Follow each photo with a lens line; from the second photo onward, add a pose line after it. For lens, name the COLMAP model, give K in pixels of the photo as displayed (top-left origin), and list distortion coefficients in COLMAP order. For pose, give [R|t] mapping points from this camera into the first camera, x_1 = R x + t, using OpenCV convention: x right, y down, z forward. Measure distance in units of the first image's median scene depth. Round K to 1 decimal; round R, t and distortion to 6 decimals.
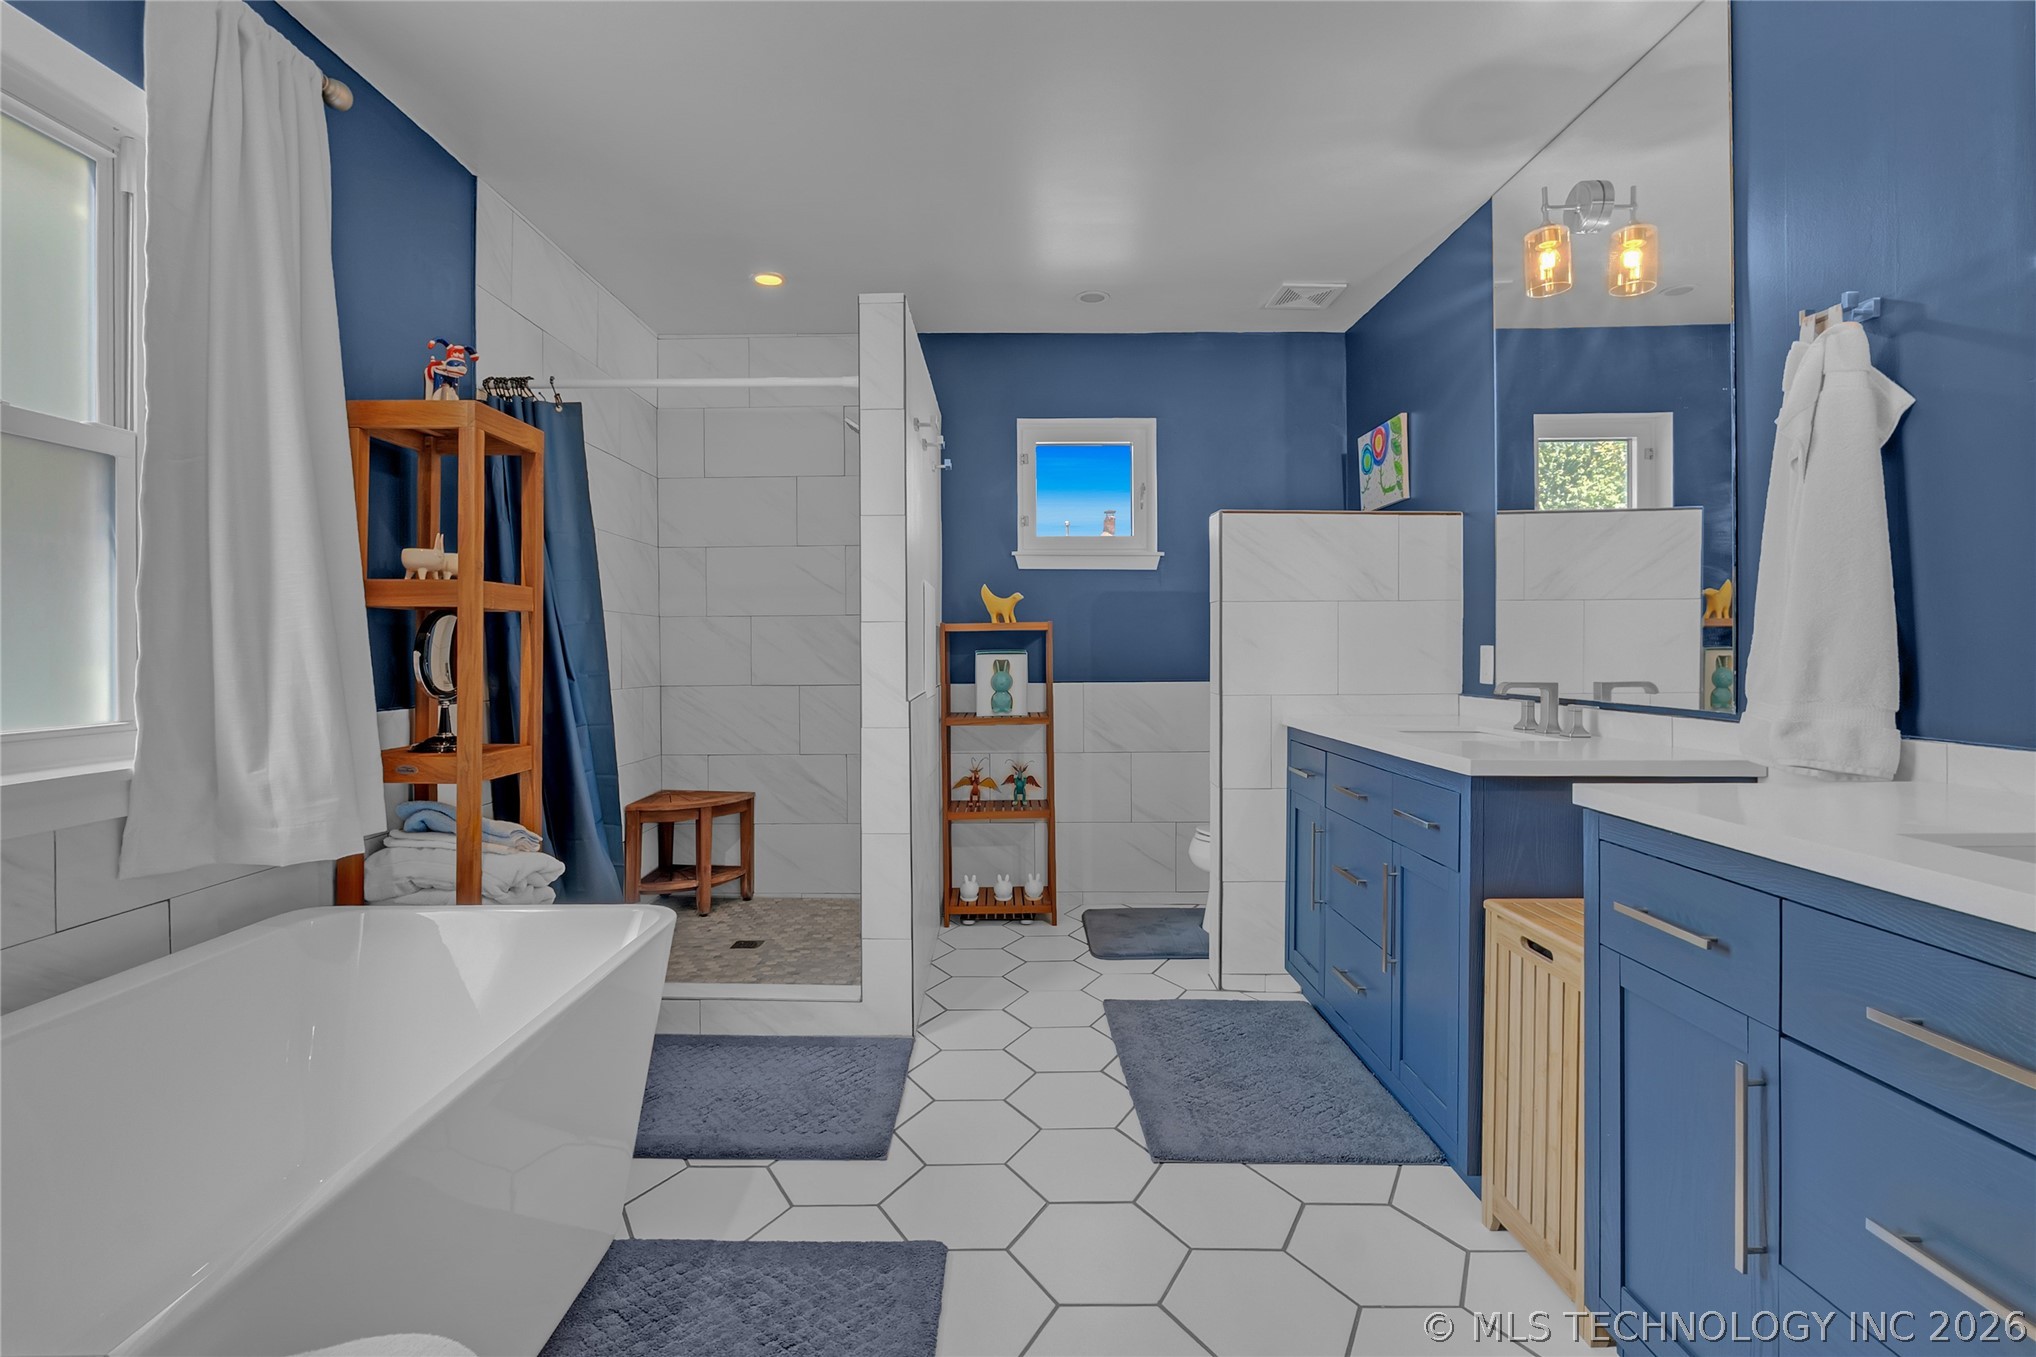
lens RADIAL K [[983.0, 0, 976.1], [0, 983.0, 629.7], [0, 0, 1]] dist [-0.001374, 0.001317]
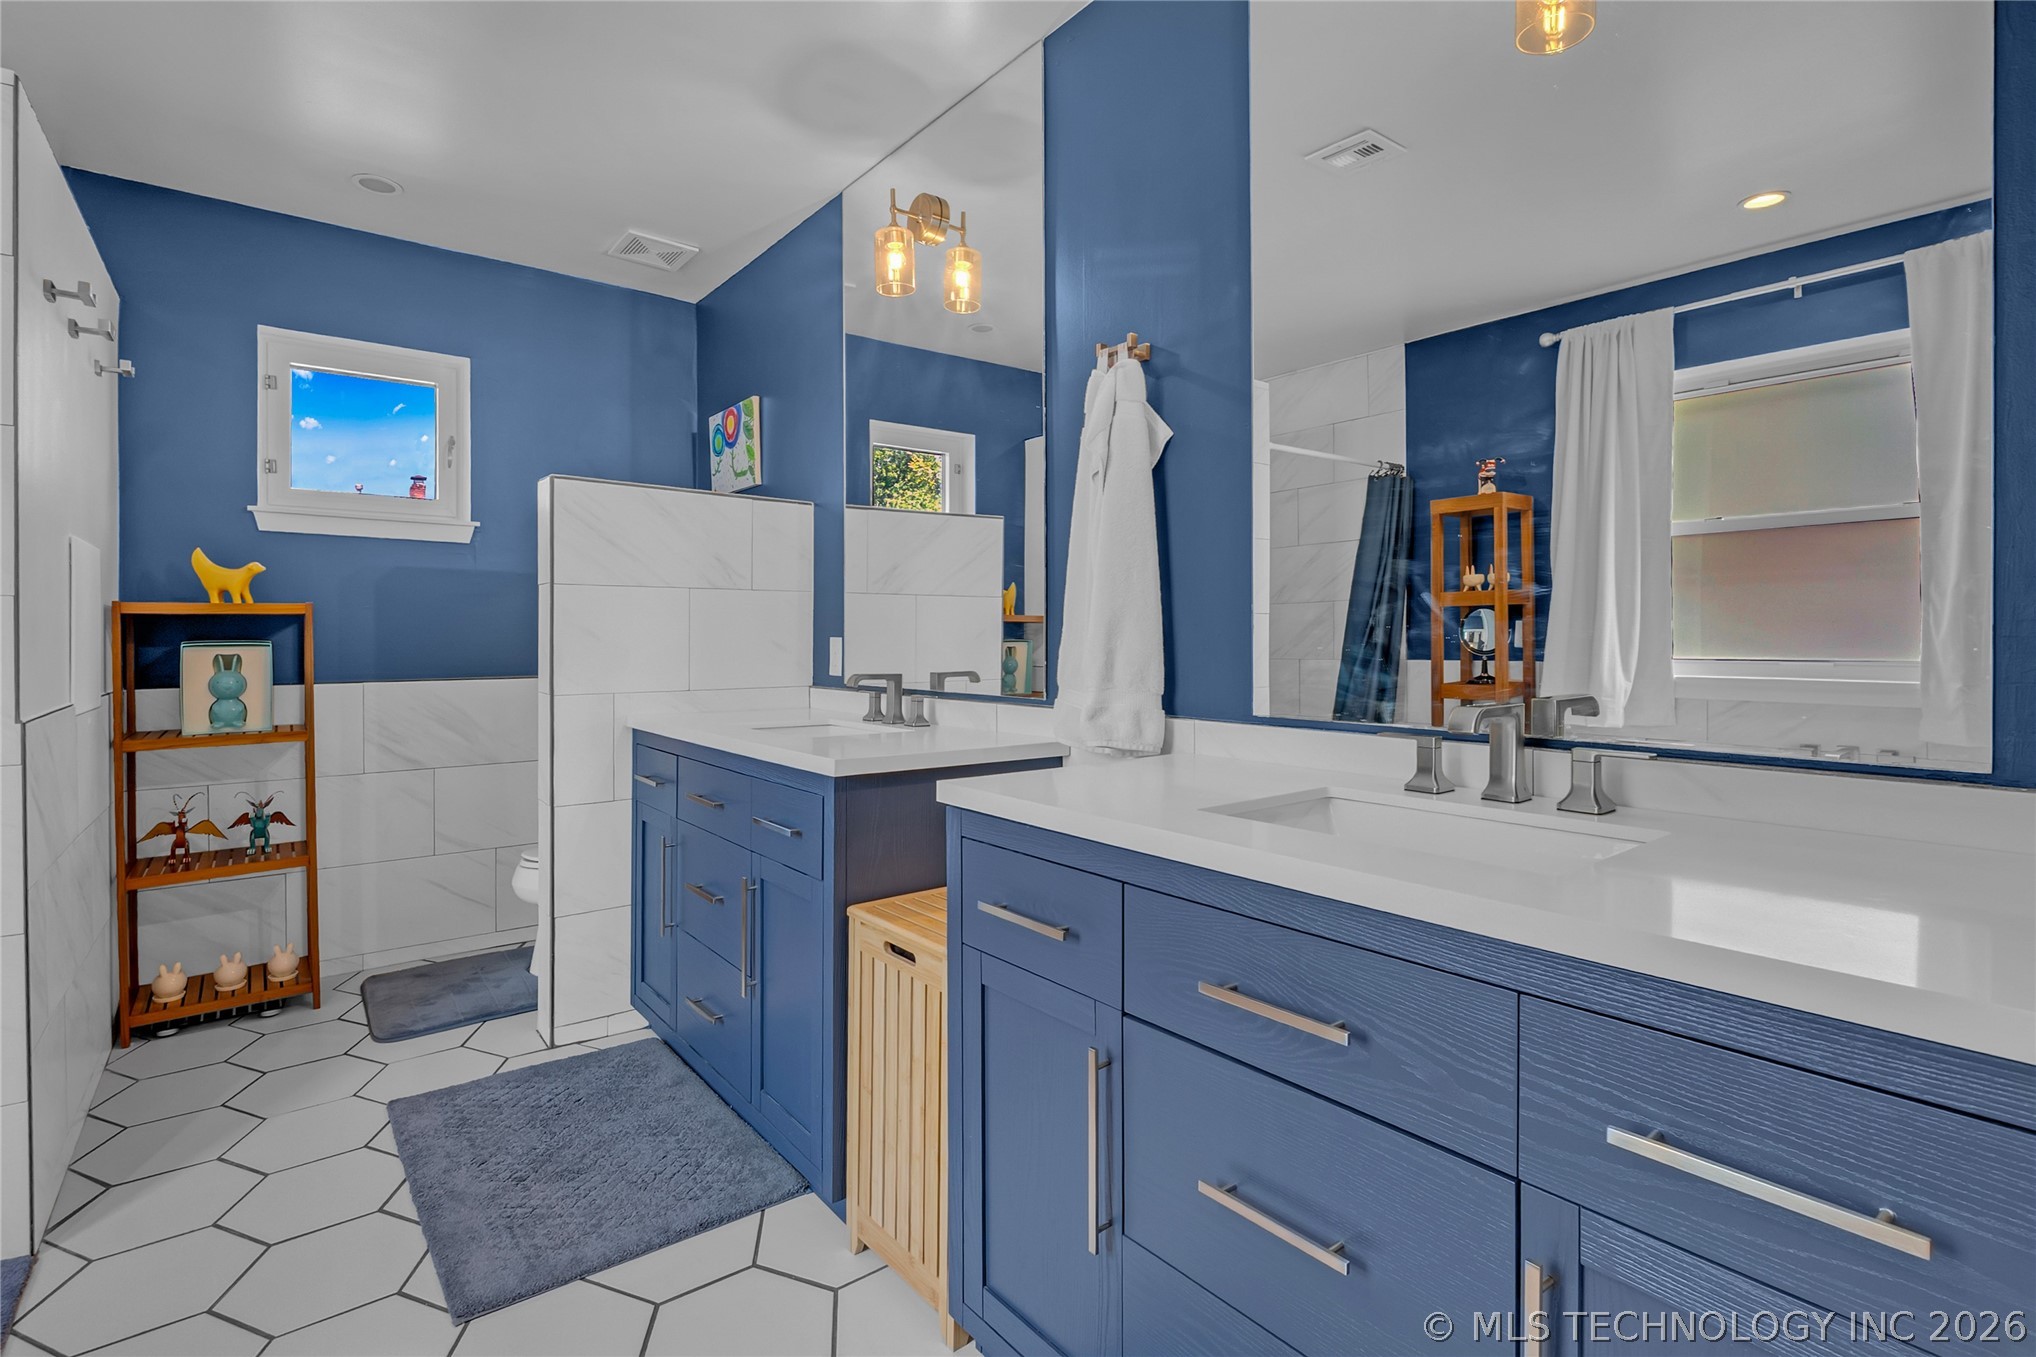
lens RADIAL K [[965.1, 0, 1016.4], [0, 965.1, 659.3], [0, 0, 1]] dist [-0.018491, 0.000467]
pose [[0.772077, -0.010324, 0.635445, 0.039286], [-0.015260, 0.999279, 0.034776, 0.001662], [-0.635346, -0.036547, 0.771362, 0.133082]]
